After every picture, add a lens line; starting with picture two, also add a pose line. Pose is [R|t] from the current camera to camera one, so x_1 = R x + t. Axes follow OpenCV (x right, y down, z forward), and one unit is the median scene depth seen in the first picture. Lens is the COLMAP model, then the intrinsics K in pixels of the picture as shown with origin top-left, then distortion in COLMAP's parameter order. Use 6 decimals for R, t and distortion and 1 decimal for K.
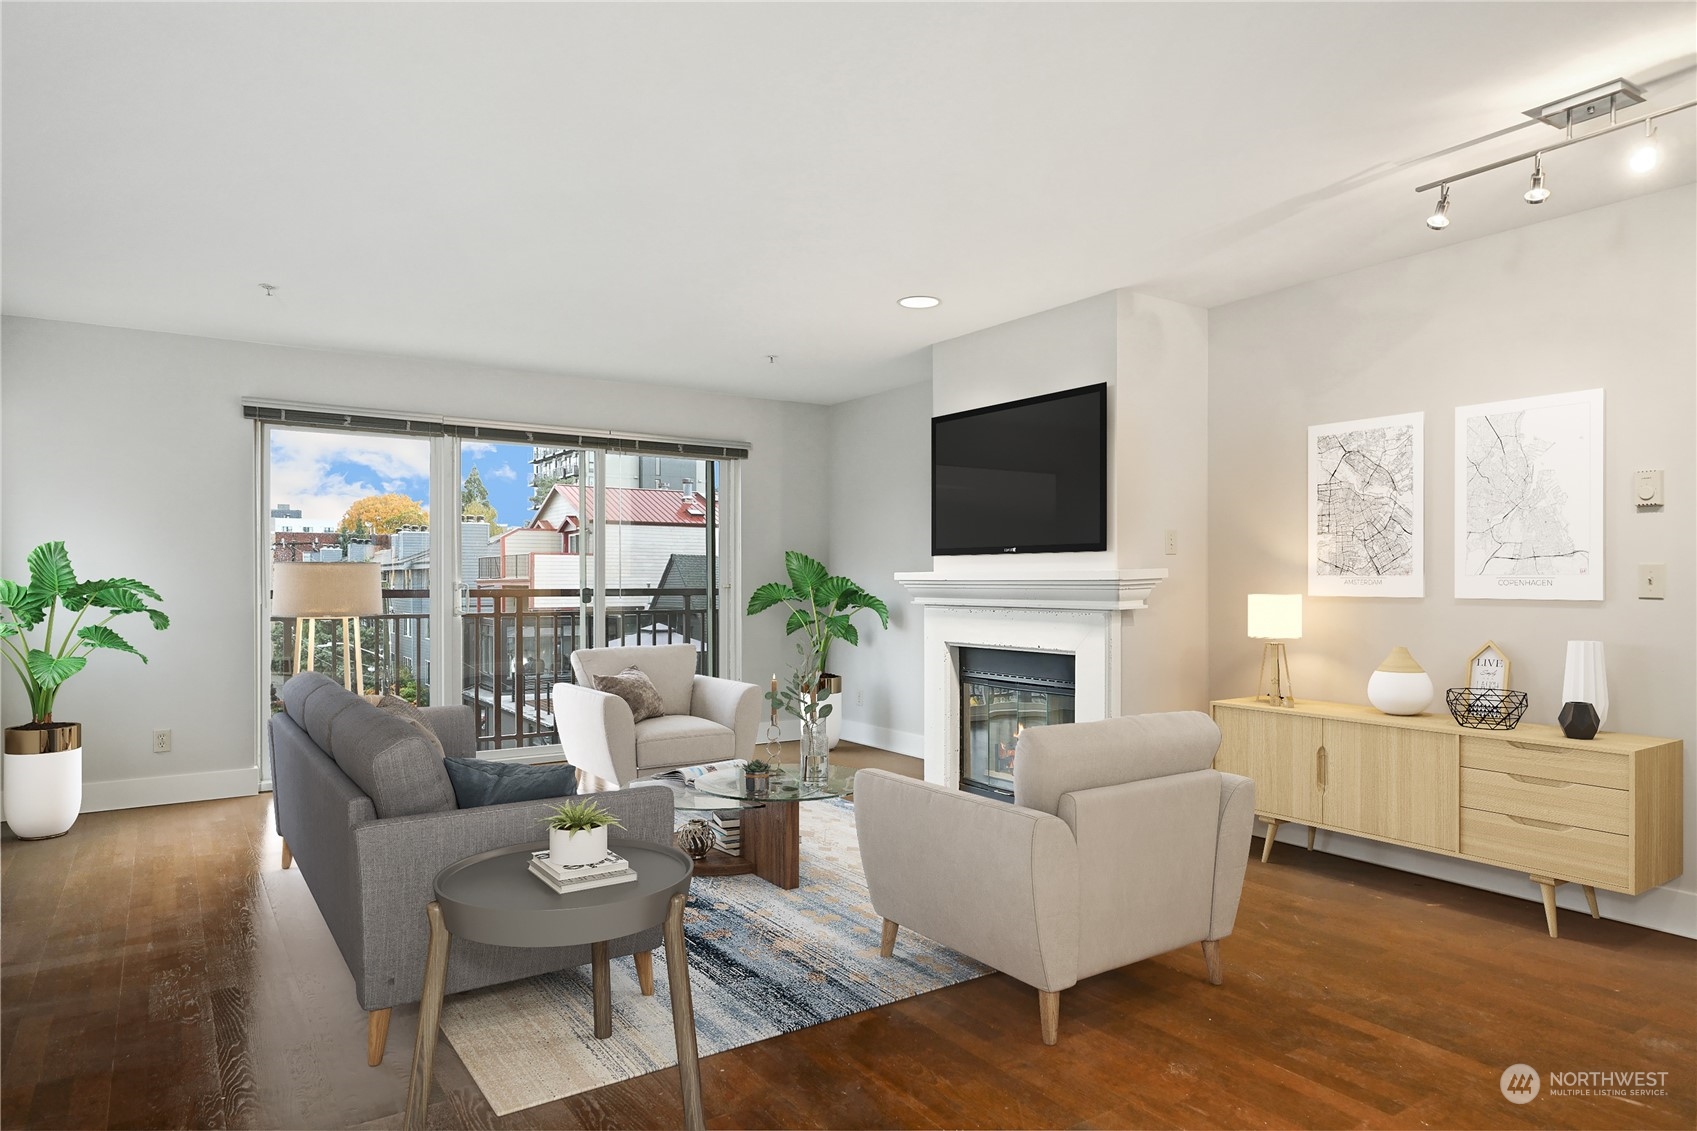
lens RADIAL K [[1013.8, 0, 831.4], [0, 1013.8, 569.5], [0, 0, 1]] dist [-0.003001, -0.001002]
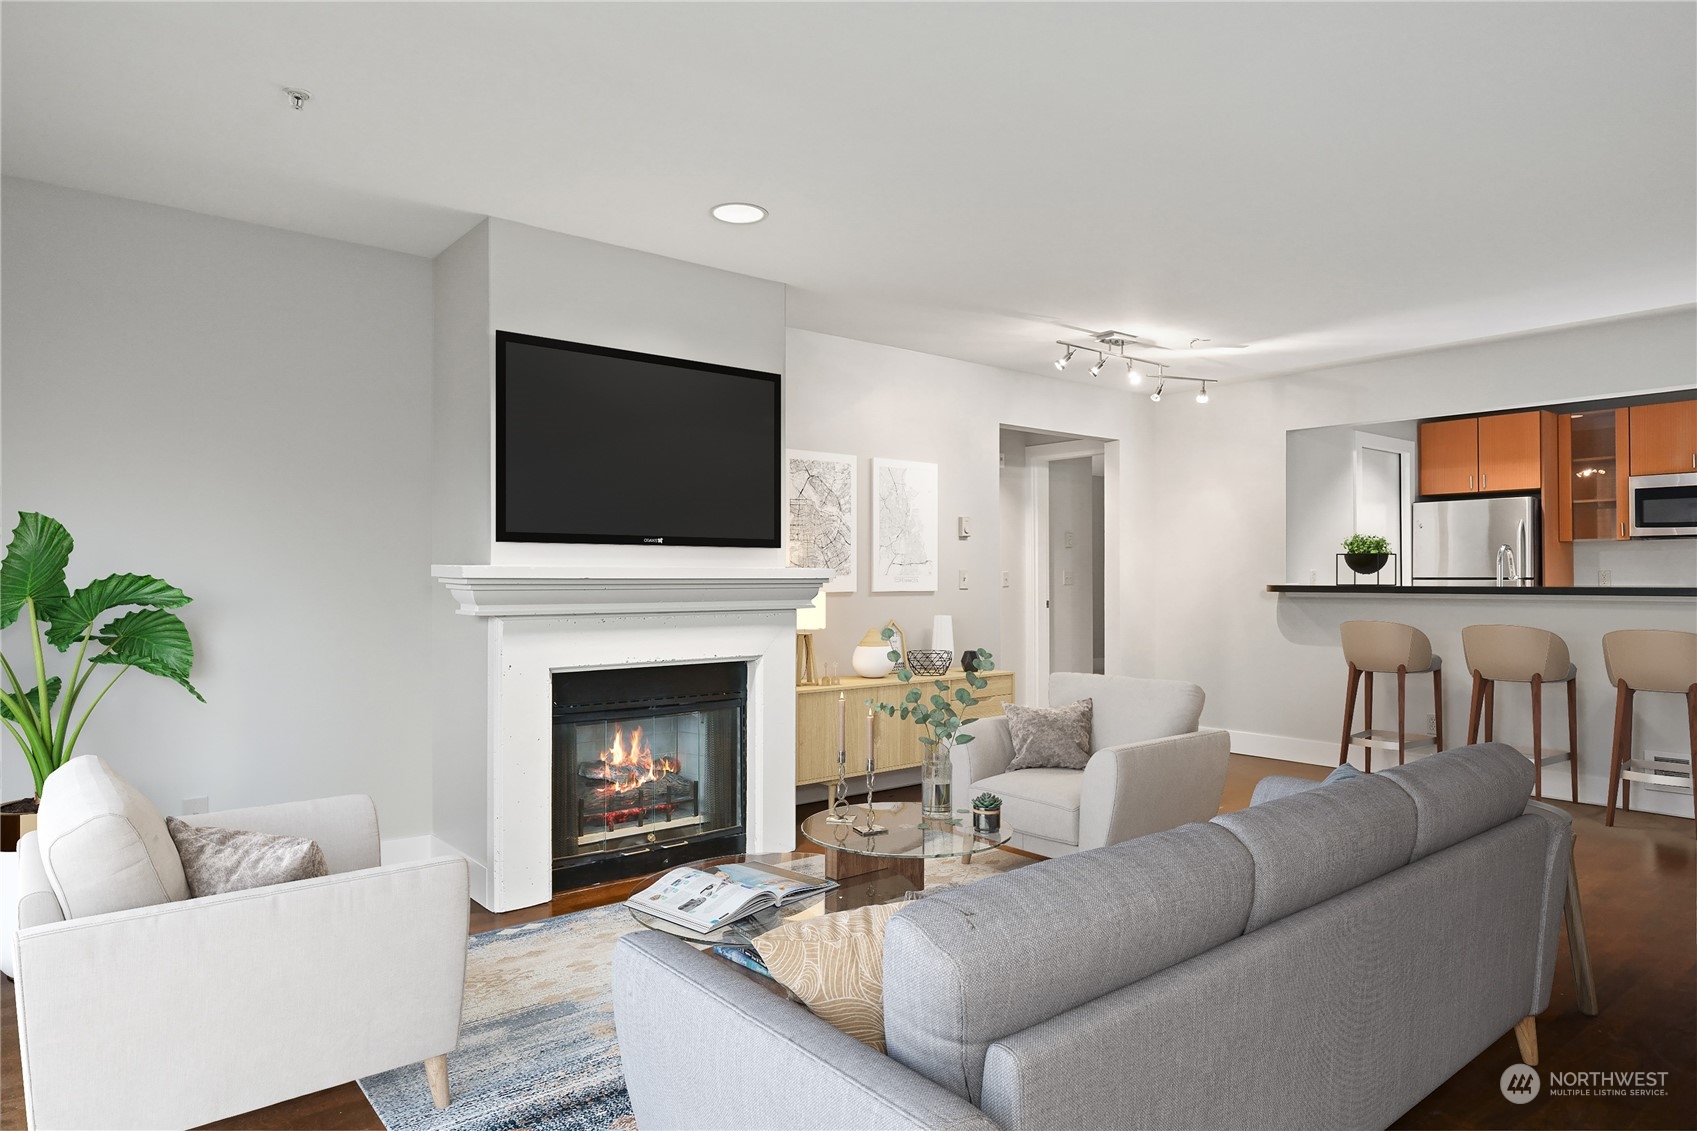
lens RADIAL K [[1013.8, 0, 859.7], [0, 1013.8, 542.5], [0, 0, 1]] dist [-0.003001, -0.001002]
pose [[-0.112386, 0.039588, 0.992876, -0.737521], [-0.003894, 0.999181, -0.040280, 0.015665], [-0.993657, -0.008393, -0.112140, 1.094568]]
